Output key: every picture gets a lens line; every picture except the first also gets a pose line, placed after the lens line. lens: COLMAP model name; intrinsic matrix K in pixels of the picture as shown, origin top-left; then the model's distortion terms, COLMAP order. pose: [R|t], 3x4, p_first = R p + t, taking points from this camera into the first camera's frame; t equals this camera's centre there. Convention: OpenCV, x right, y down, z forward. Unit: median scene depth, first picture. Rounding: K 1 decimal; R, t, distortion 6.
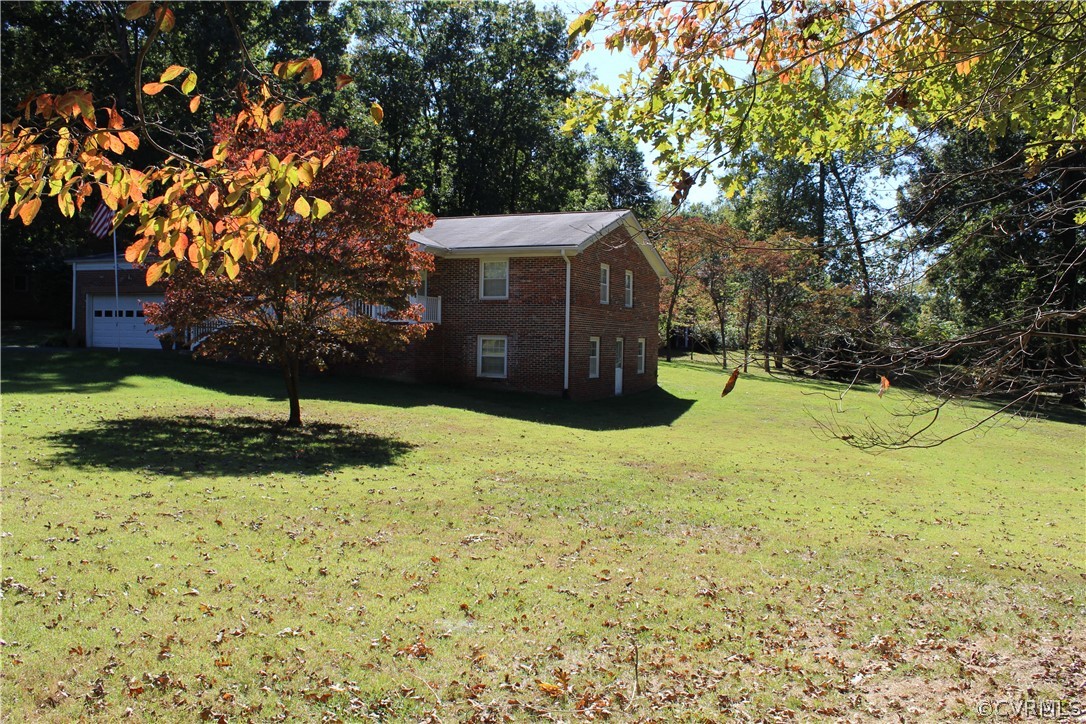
lens RADIAL K [[916.4, 0, 535.5], [0, 916.4, 357.9], [0, 0, 1]] dist [-0.169596, 0.134659]
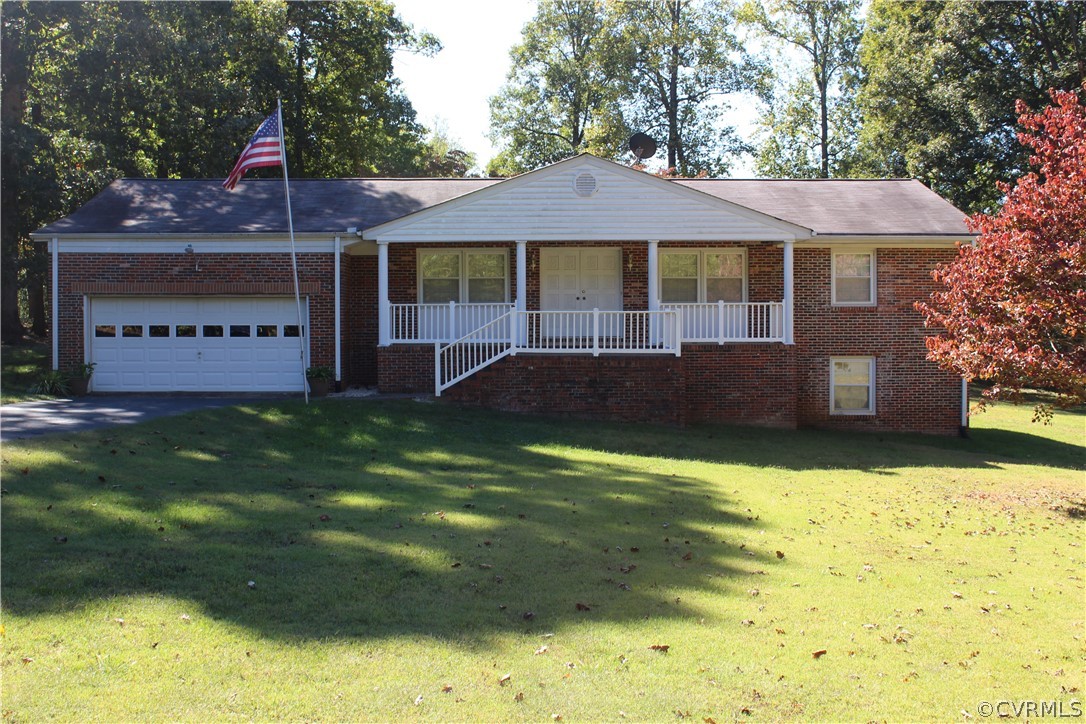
lens RADIAL K [[1336.2, 0, 547.6], [0, 1336.2, 361.0], [0, 0, 1]] dist [-0.057937, 0.000000]
pose [[0.901616, -0.033027, 0.431275, -1.823371], [0.027043, 0.999434, 0.020002, -0.123295], [-0.431691, -0.006371, 0.901999, 0.412924]]
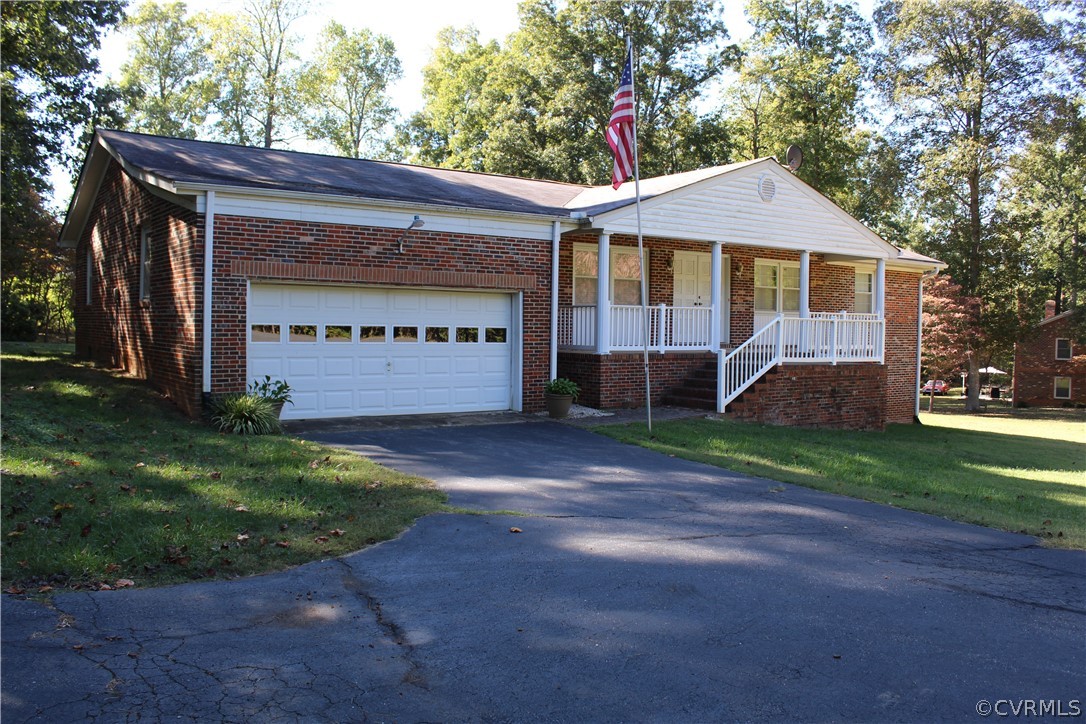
lens RADIAL K [[916.4, 0, 538.1], [0, 916.4, 352.5], [0, 0, 1]] dist [-0.169596, 0.134659]
pose [[0.517900, -0.036022, 0.854682, -2.321443], [0.009126, 0.999289, 0.036587, -0.165471], [-0.855392, -0.011149, 0.517861, 2.117328]]
